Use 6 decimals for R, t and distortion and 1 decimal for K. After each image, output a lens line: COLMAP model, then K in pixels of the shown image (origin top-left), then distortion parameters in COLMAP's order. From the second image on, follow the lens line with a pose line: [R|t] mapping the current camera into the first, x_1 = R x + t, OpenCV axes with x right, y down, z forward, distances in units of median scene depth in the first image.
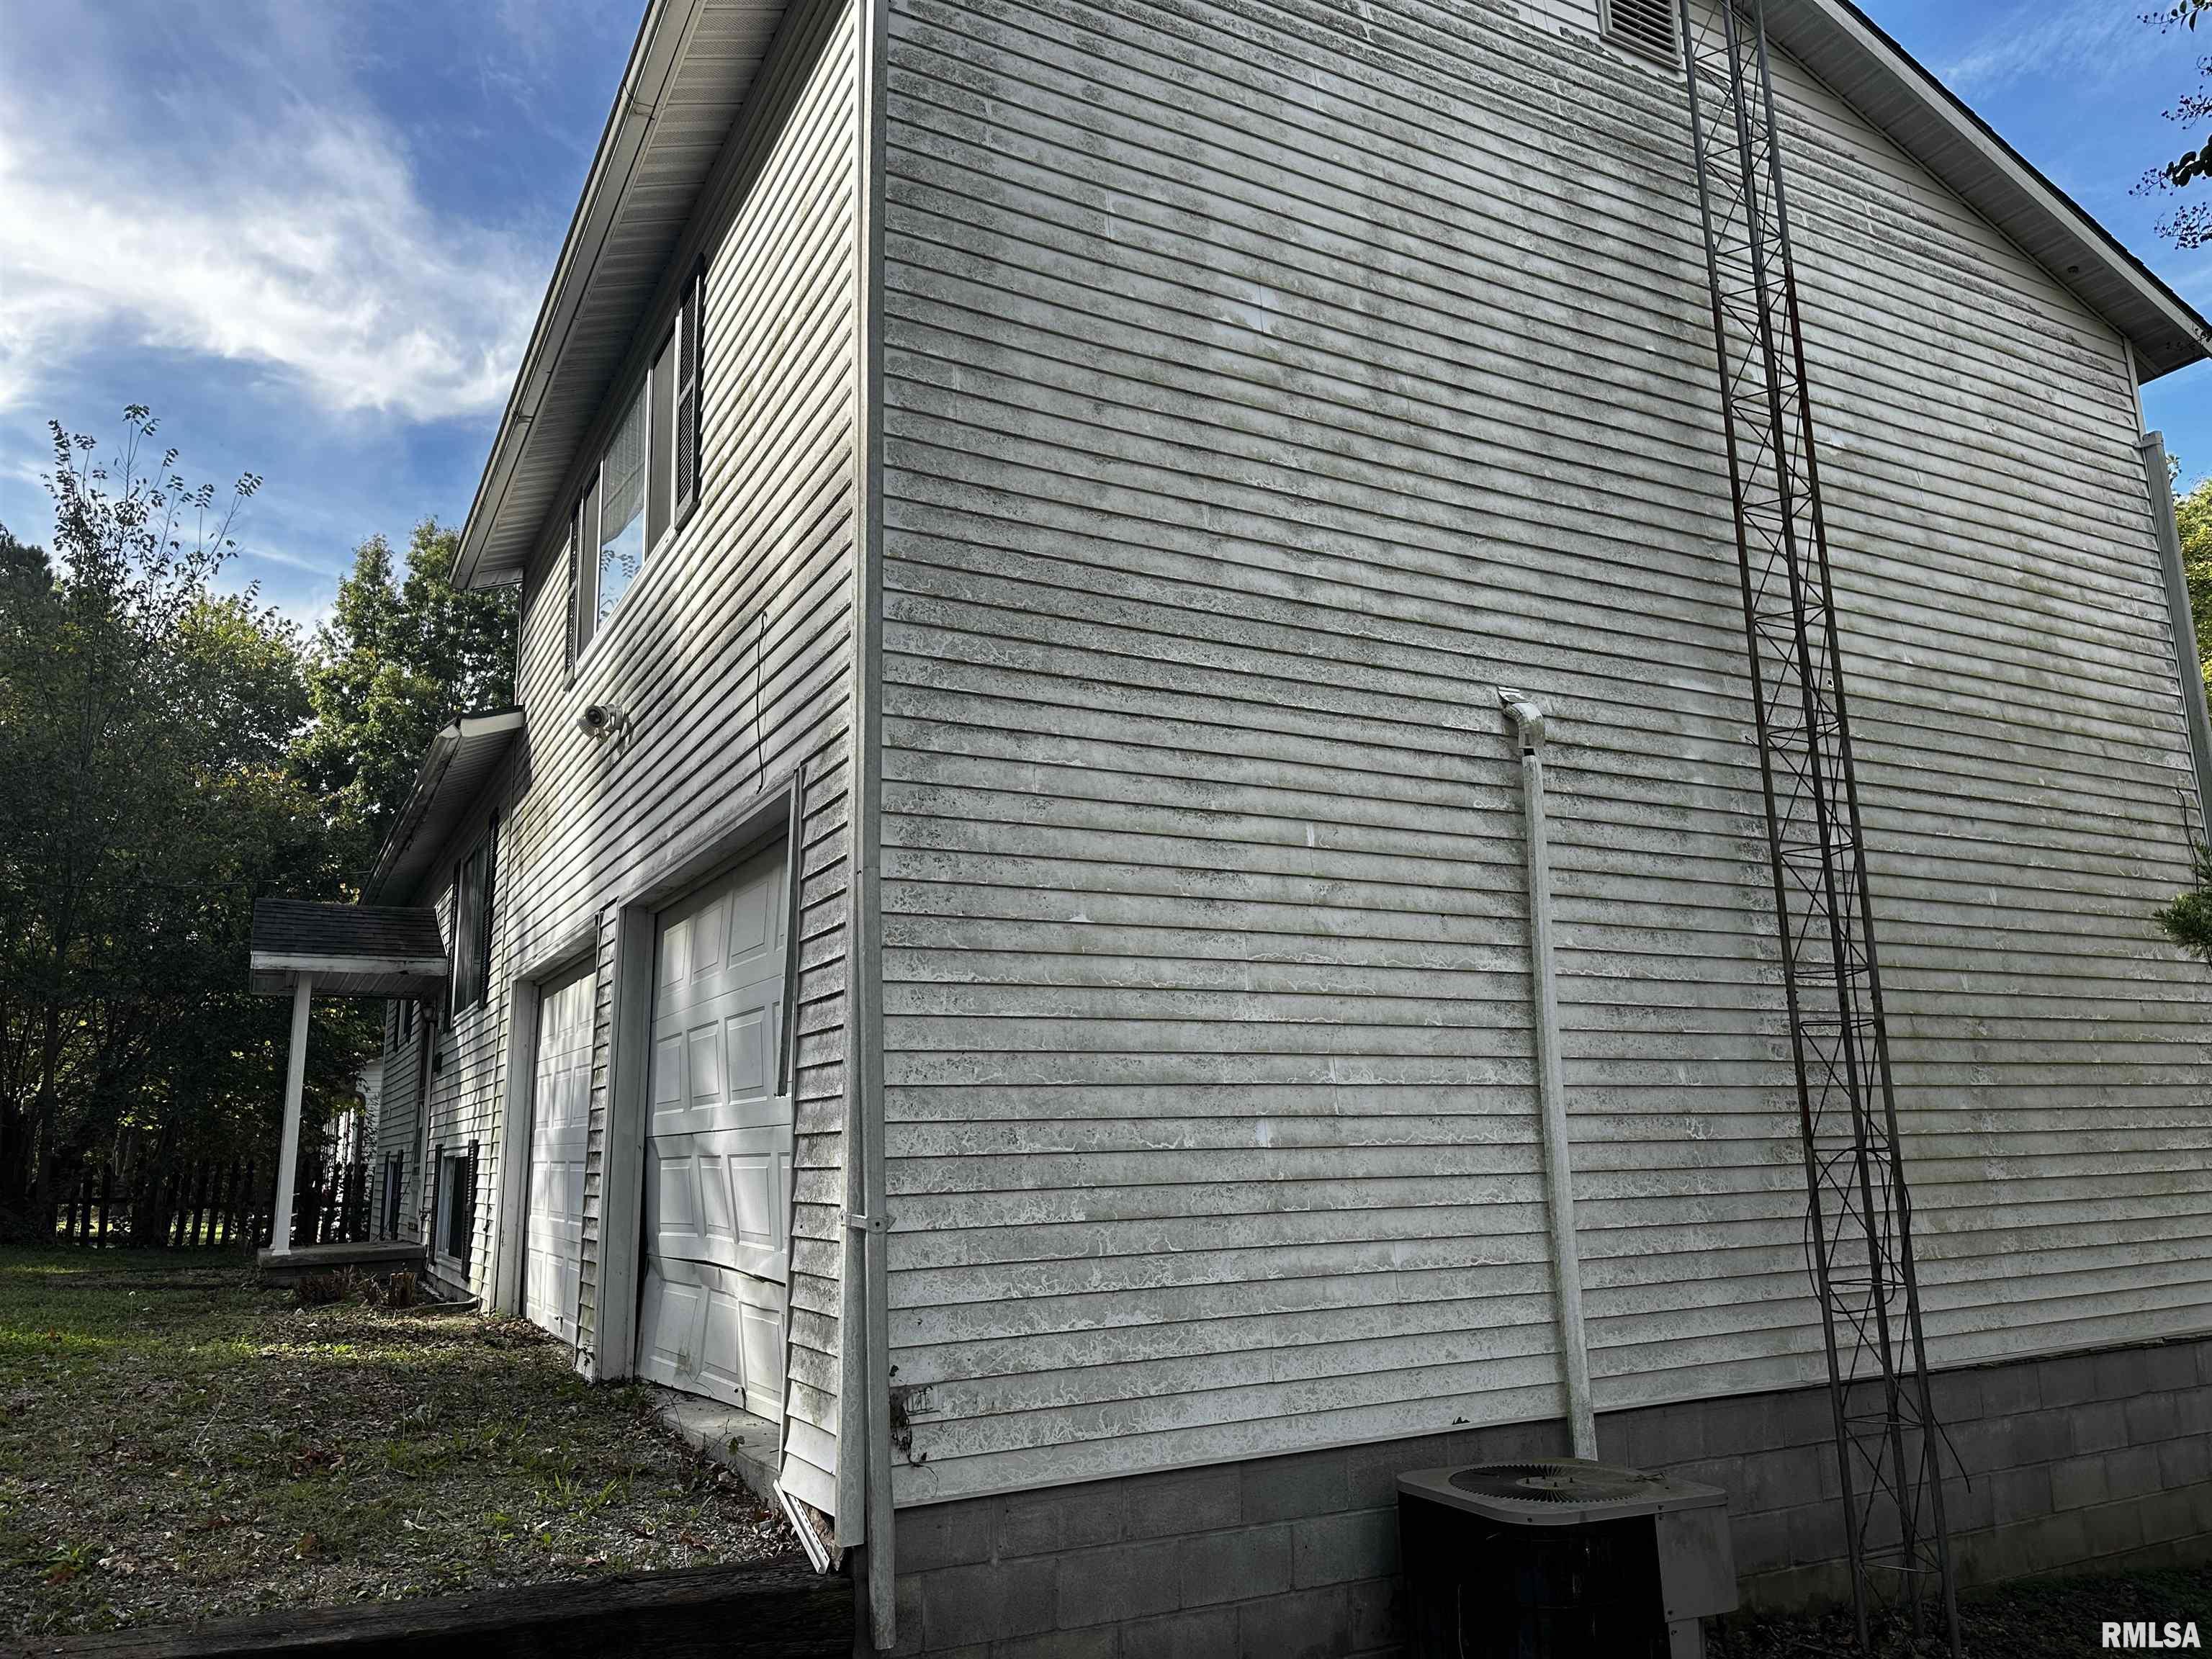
lens RADIAL K [[1549.9, 0, 1111.8], [0, 1549.9, 821.6], [0, 0, 1]] dist [0.079750, -0.100082]
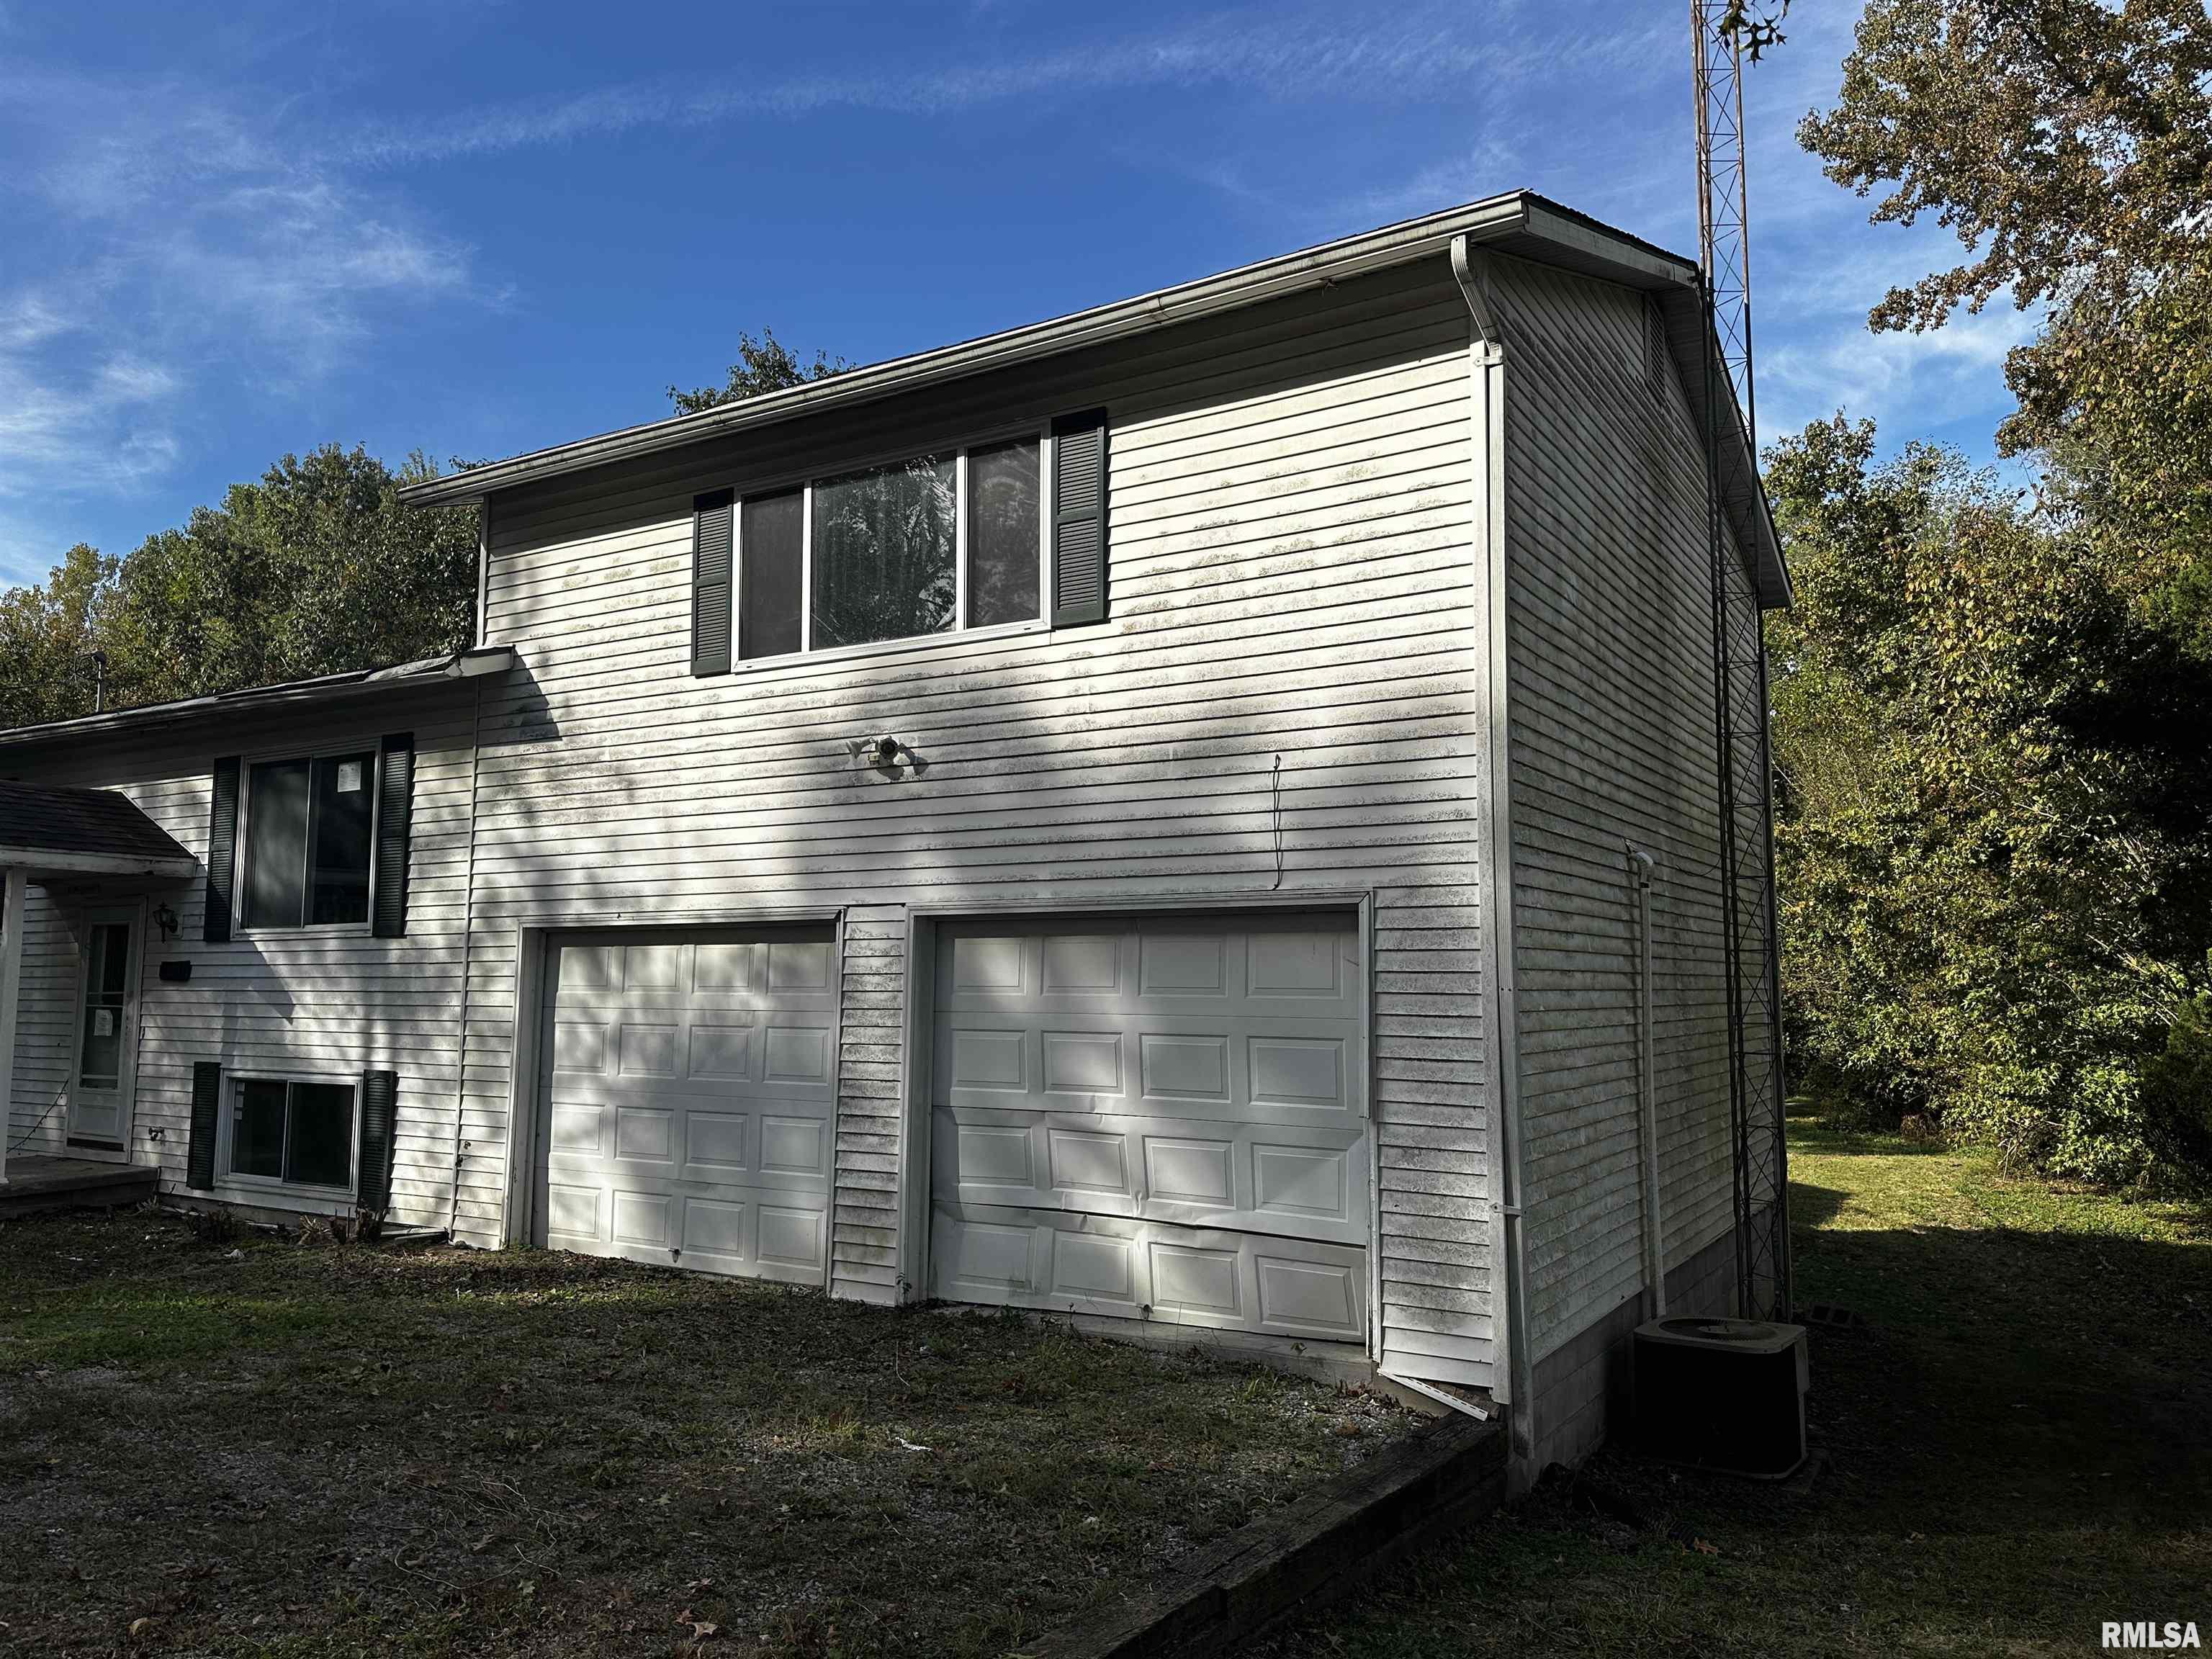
lens RADIAL K [[1549.9, 0, 1153.1], [0, 1549.9, 833.5], [0, 0, 1]] dist [0.079750, -0.100082]
pose [[0.862964, 0.078943, 0.499061, -0.937571], [-0.126037, 0.990129, 0.061319, -0.127205], [-0.489294, -0.115817, 0.864395, -0.124942]]
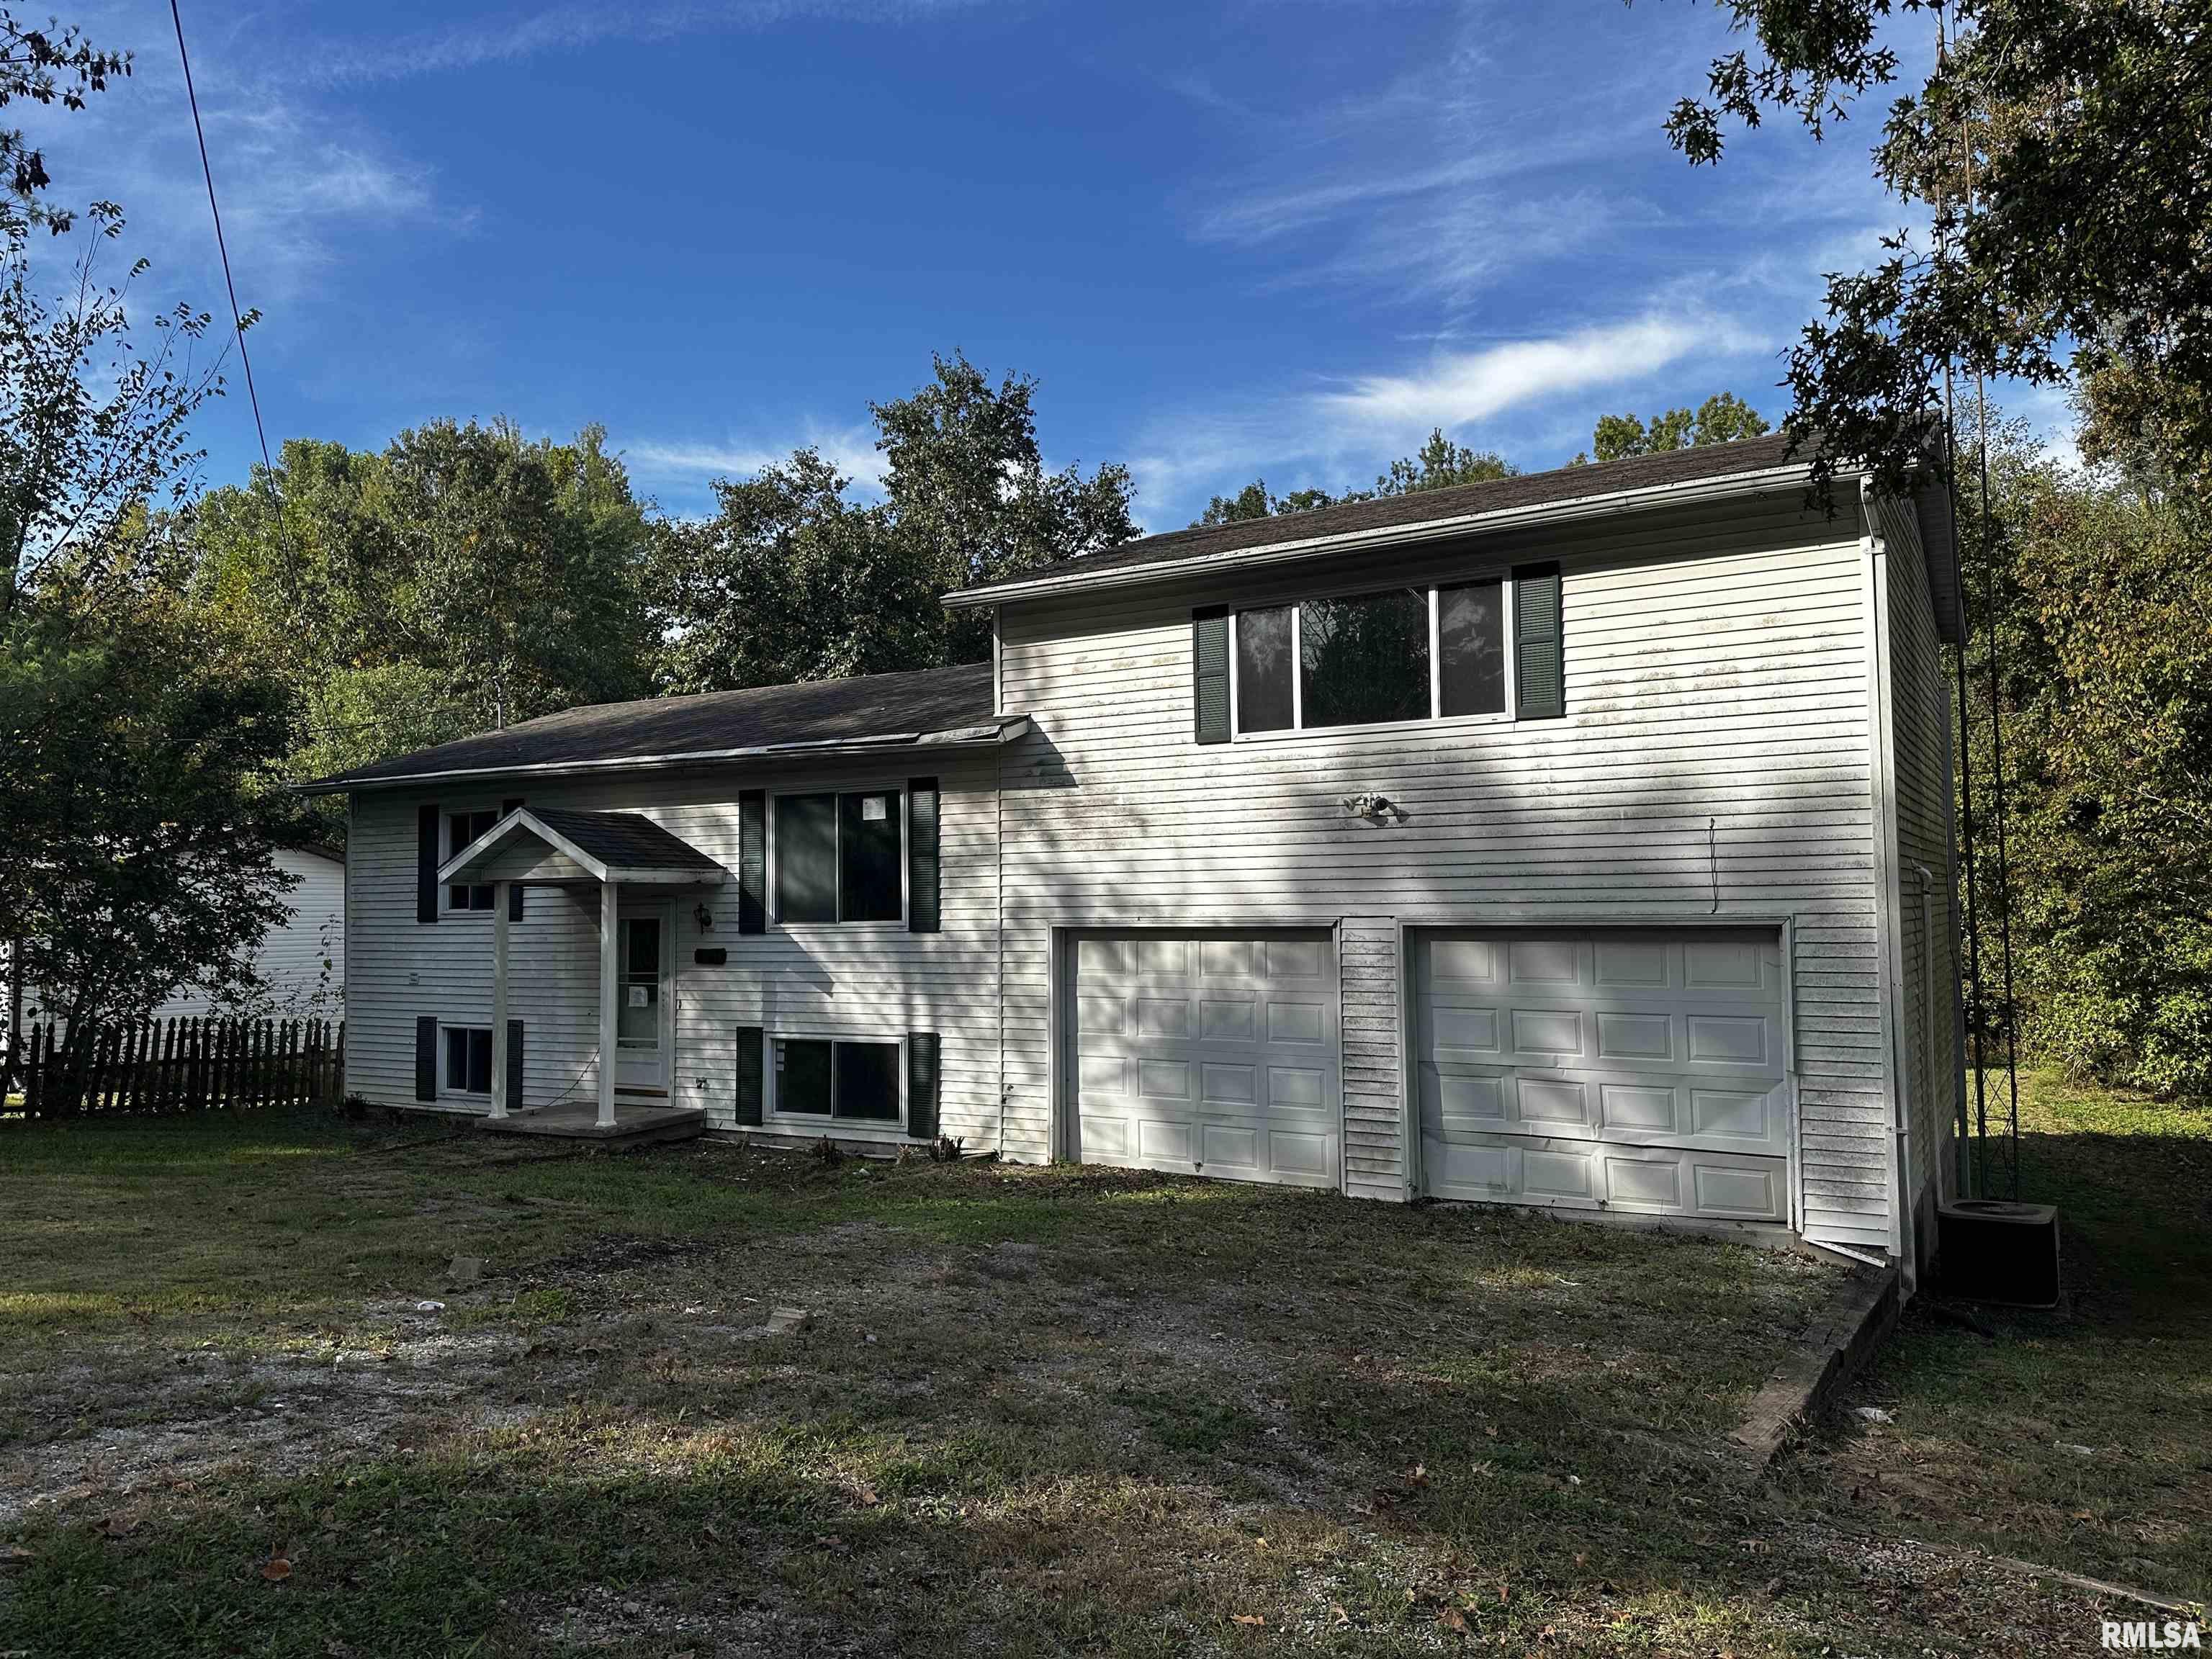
lens RADIAL K [[1549.9, 0, 1129.9], [0, 1549.9, 825.7], [0, 0, 1]] dist [0.079750, -0.100082]
pose [[0.861987, 0.041446, 0.505233, -1.743616], [-0.110775, 0.987965, 0.107949, -0.241180], [-0.494679, -0.149018, 0.856205, -0.303593]]
